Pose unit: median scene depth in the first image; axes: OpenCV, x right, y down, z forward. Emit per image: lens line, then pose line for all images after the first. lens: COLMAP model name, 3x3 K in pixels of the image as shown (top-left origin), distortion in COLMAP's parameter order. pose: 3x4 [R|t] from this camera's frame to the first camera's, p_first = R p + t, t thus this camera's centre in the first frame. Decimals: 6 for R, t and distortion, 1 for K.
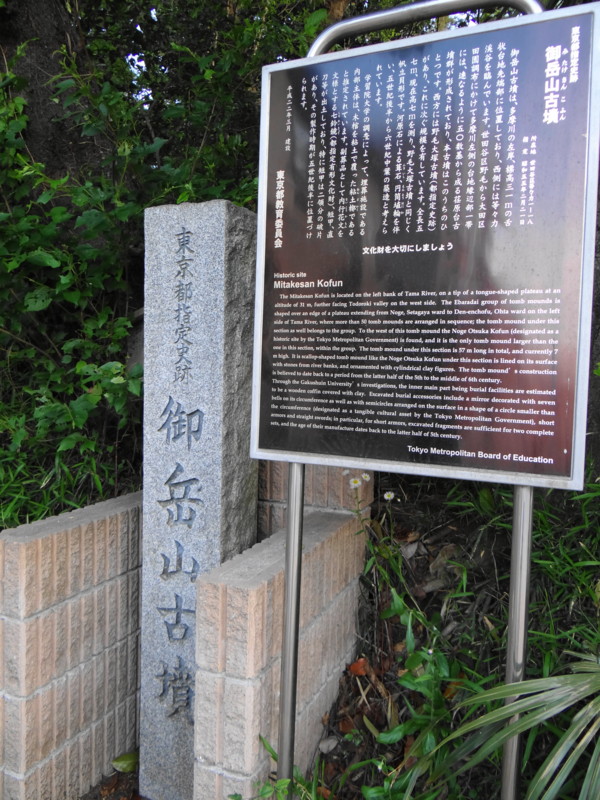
lens RADIAL K [[627.3, 0, 299.5], [0, 627.3, 401.2], [0, 0, 1]] dist [0.008004, 0.029496]
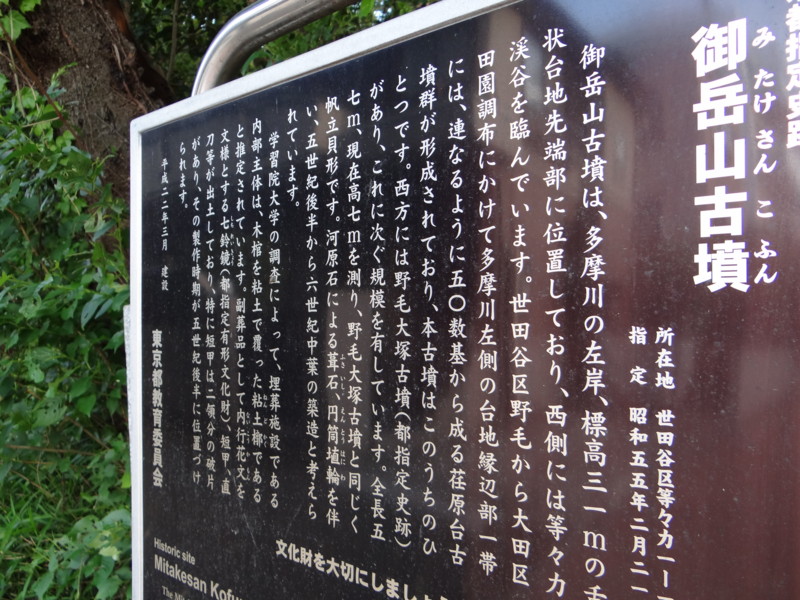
lens RADIAL K [[627.3, 0, 401.2], [0, 627.3, 300.6], [0, 0, 1]] dist [0.008004, 0.029496]
pose [[0.953305, -0.033828, -0.300110, 0.324803], [0.026085, 0.999216, -0.029770, -0.404870], [0.300882, 0.020551, 0.953440, 0.648351]]
